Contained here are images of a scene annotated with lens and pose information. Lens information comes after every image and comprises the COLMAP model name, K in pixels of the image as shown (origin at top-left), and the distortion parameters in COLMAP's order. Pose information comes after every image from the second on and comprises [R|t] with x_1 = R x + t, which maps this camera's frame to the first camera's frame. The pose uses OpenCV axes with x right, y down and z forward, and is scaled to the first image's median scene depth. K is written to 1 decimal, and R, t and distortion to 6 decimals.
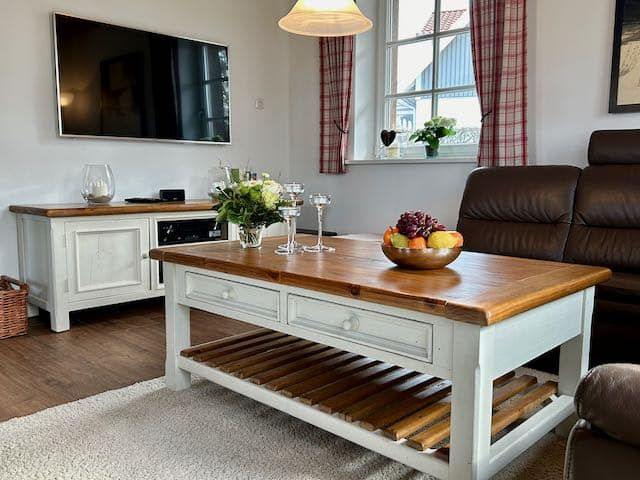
lens RADIAL K [[583.4, 0, 320.0], [0, 583.4, 240.0], [0, 0, 1]] dist [0.035960, -0.012177]
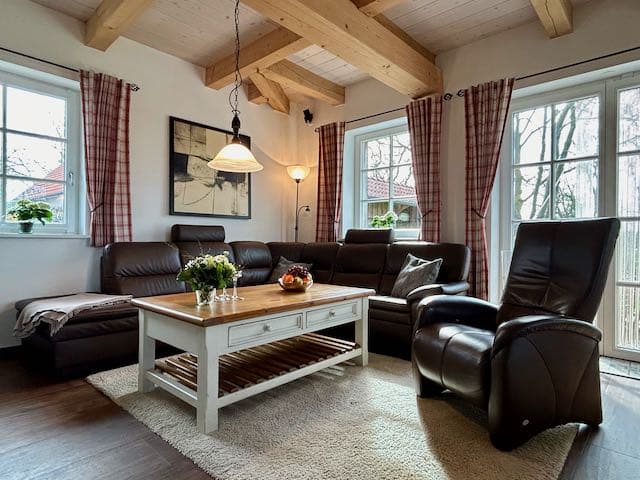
lens RADIAL K [[378.7, 0, 307.5], [0, 378.7, 241.6], [0, 0, 1]] dist [-0.001139, -0.000706]
pose [[-0.025818, -0.000469, 0.999667, -0.914956], [0.117398, 0.993079, 0.003498, -0.094066], [-0.992749, 0.117449, -0.025584, 0.701471]]
